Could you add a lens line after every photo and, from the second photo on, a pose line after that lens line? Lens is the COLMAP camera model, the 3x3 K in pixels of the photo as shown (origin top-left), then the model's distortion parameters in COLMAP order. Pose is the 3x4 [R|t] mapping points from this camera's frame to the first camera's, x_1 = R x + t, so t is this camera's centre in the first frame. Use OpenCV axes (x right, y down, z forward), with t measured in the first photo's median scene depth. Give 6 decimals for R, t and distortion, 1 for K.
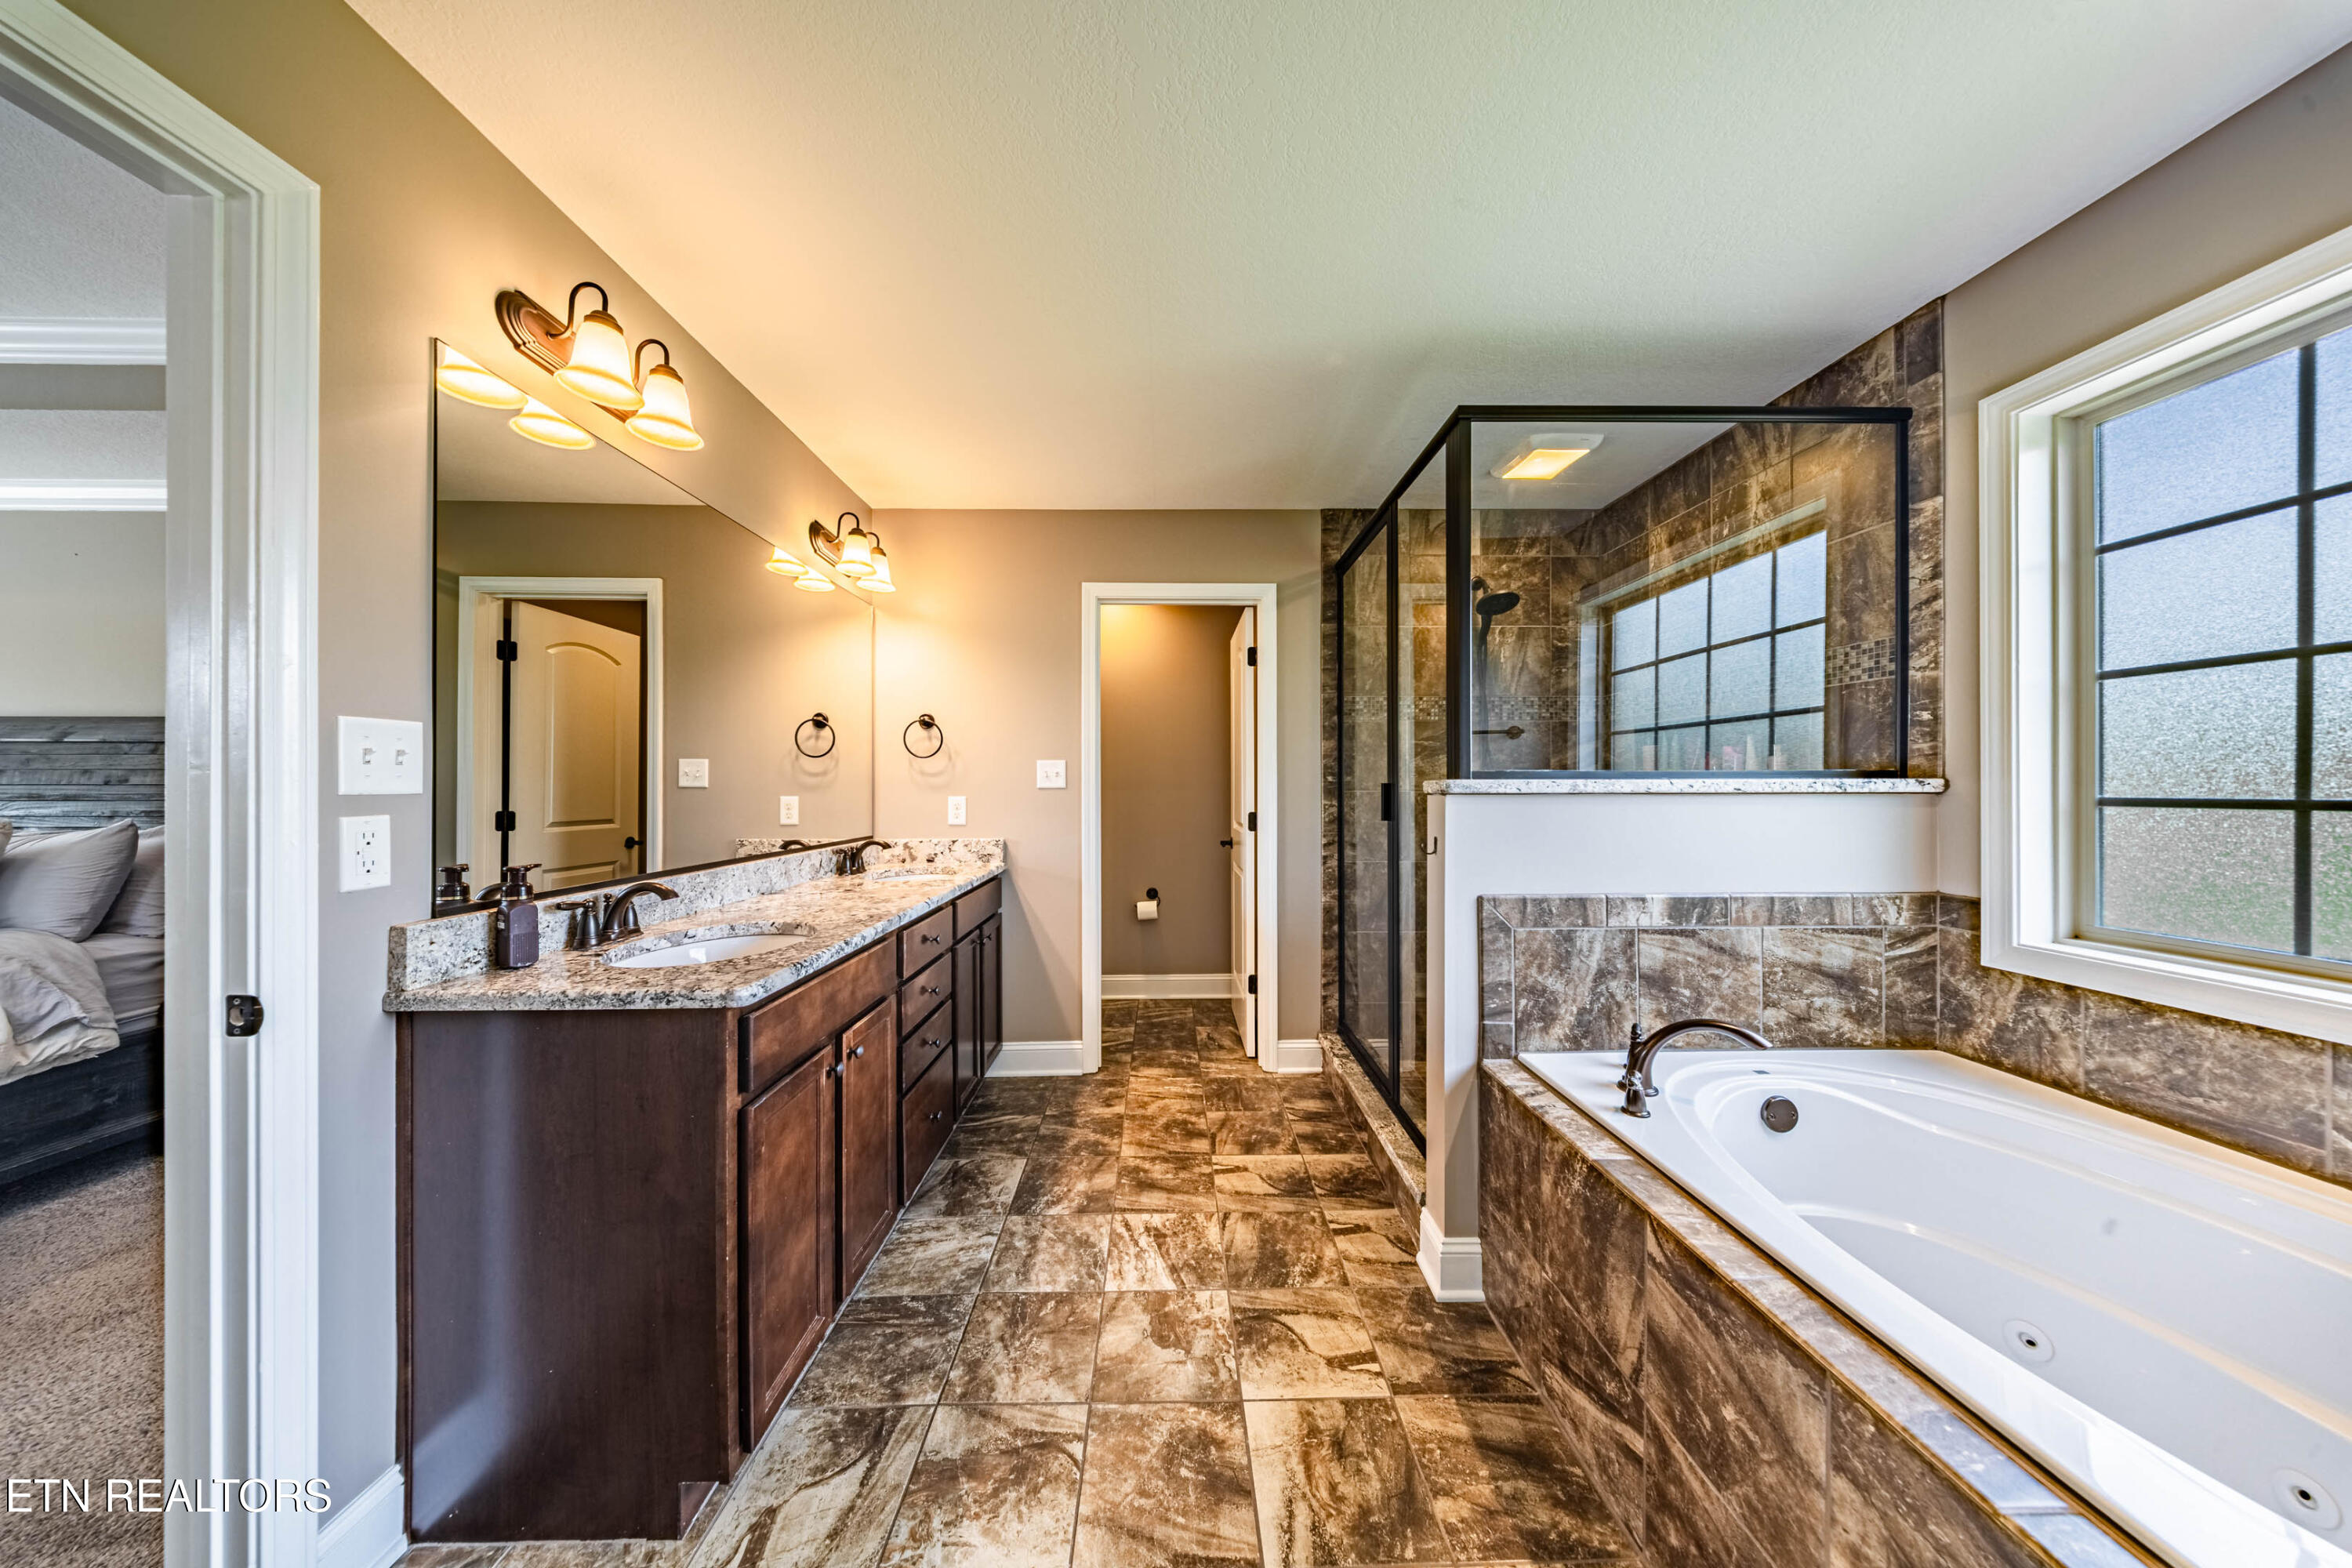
lens RADIAL K [[695.7, 0, 1151.8], [0, 695.7, 787.4], [0, 0, 1]] dist [-0.000087, -0.000095]
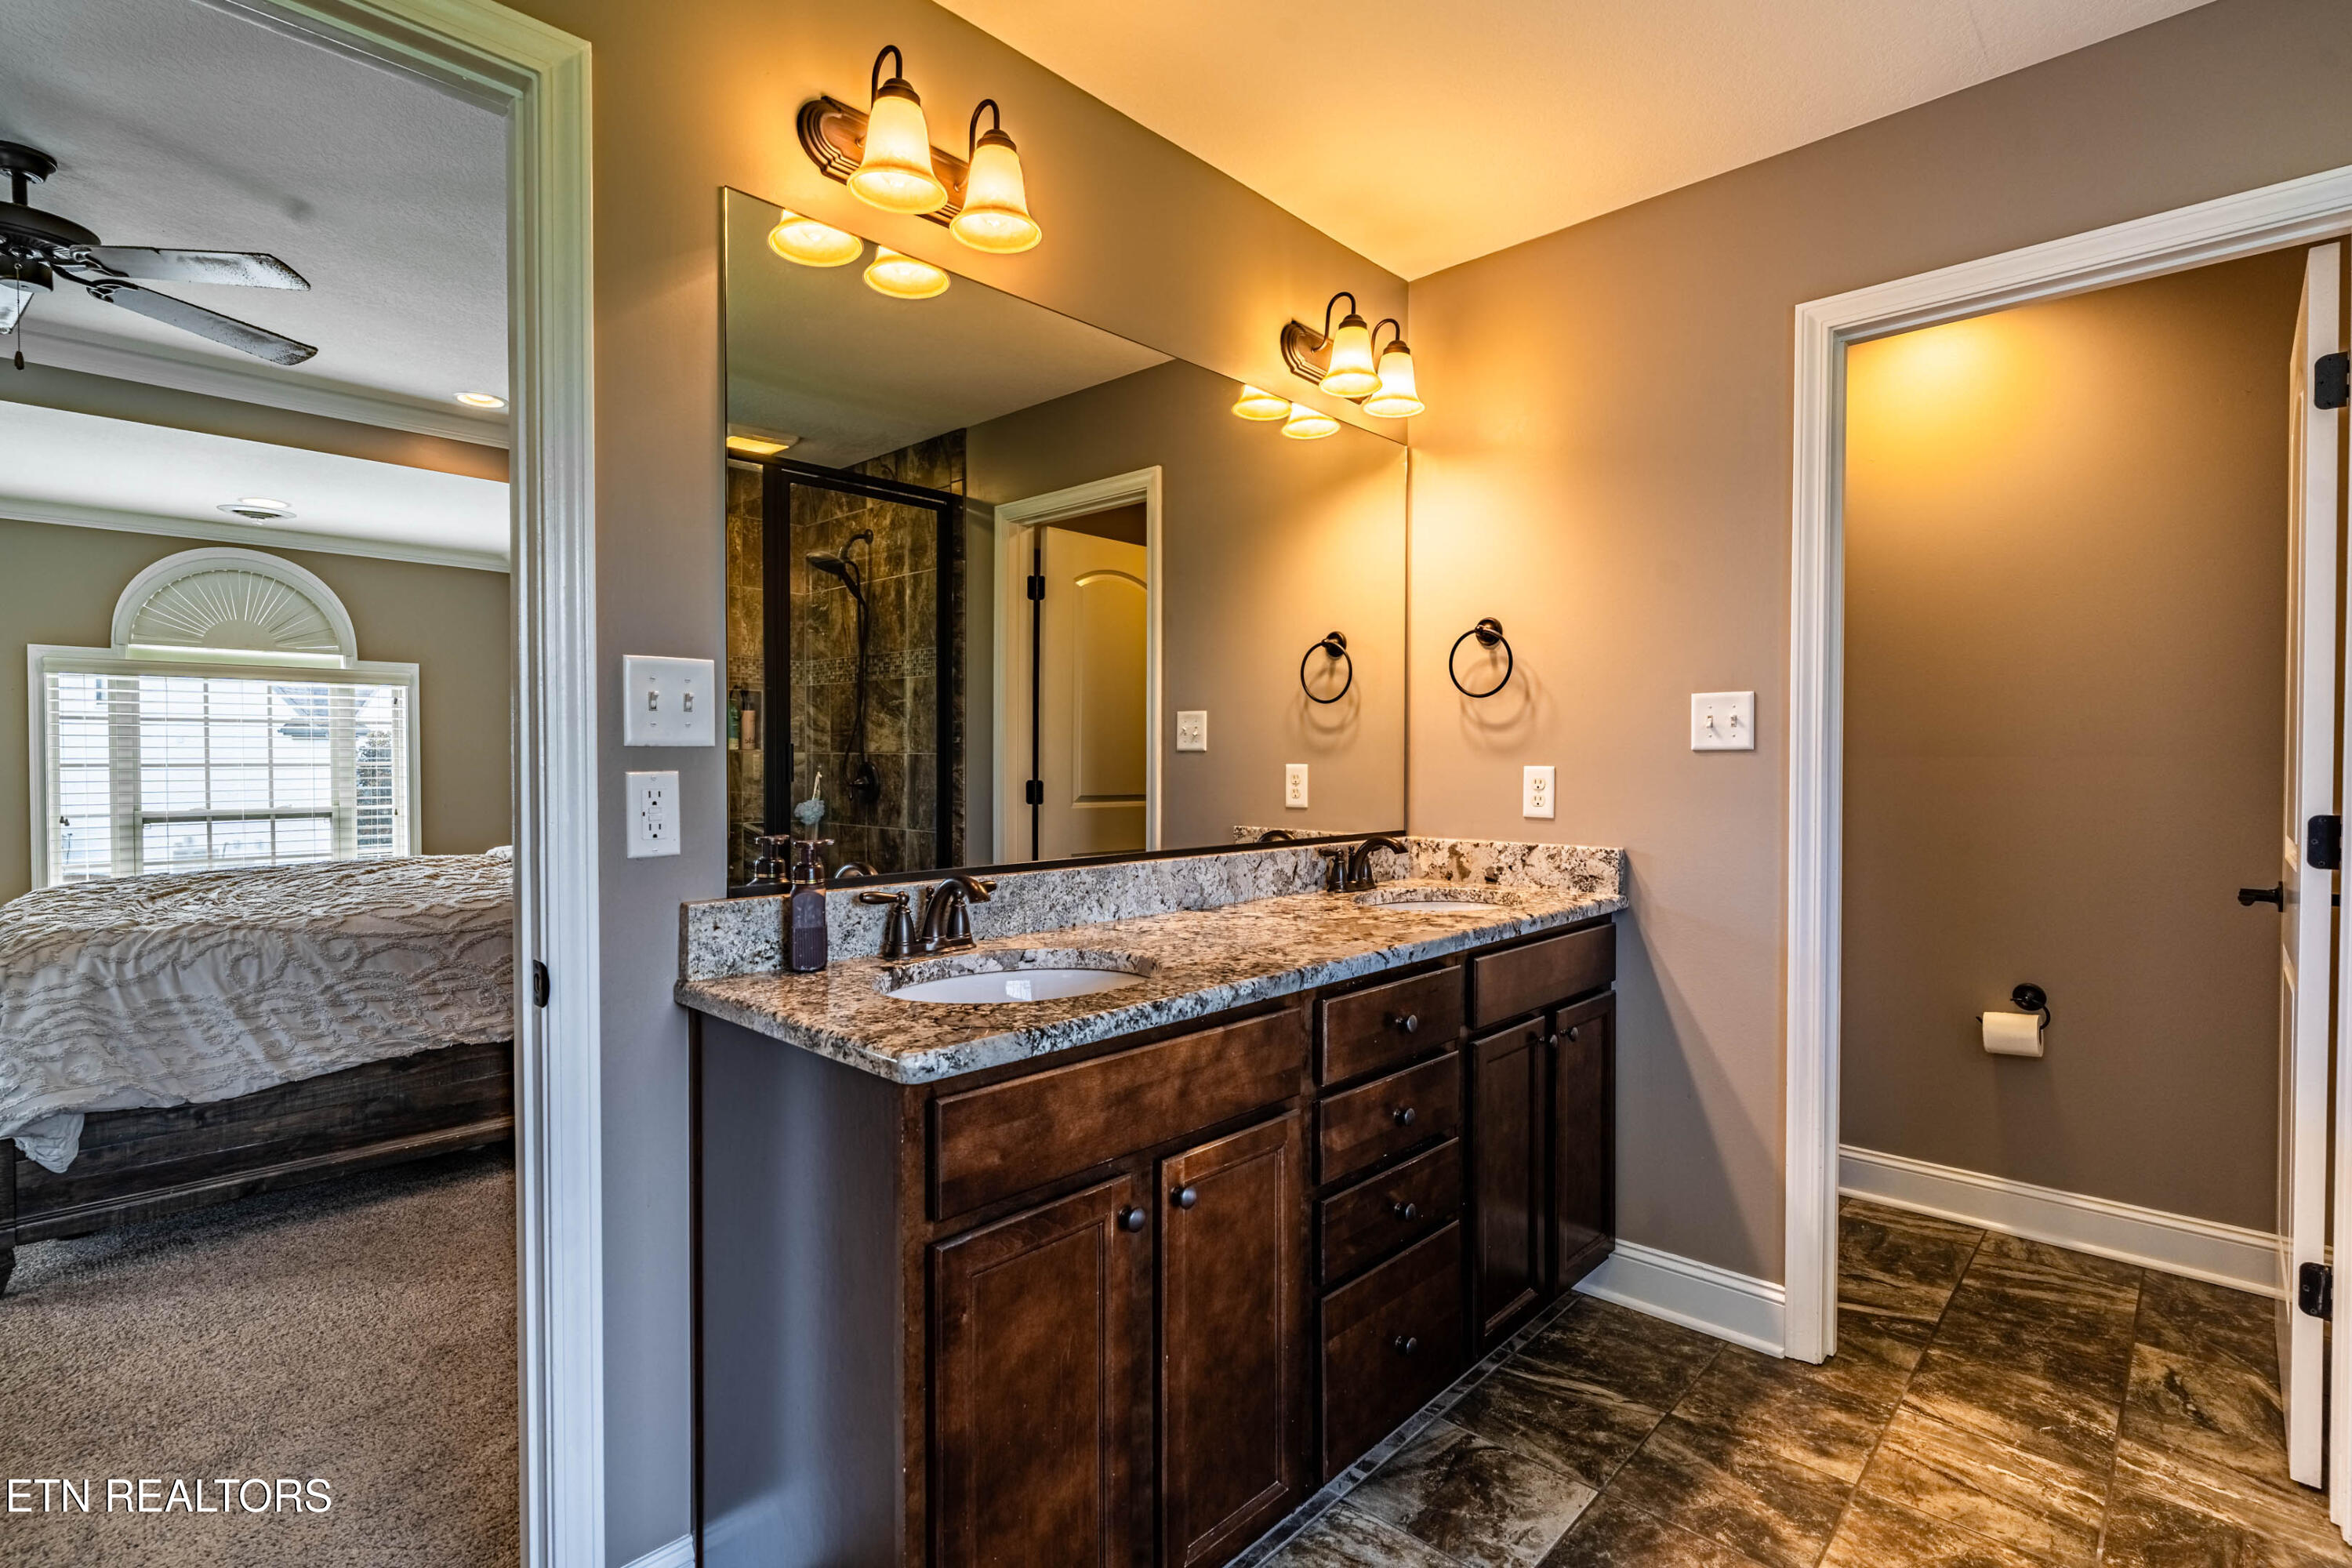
lens RADIAL K [[1081.7, 0, 1187.5], [0, 1081.7, 780.7], [0, 0, 1]] dist [-0.000684, 0.000210]
pose [[0.724974, 0.016234, -0.688585, 0.122827], [-0.004337, 0.999810, 0.019005, 0.011273], [0.688763, -0.010792, 0.724906, 0.226454]]
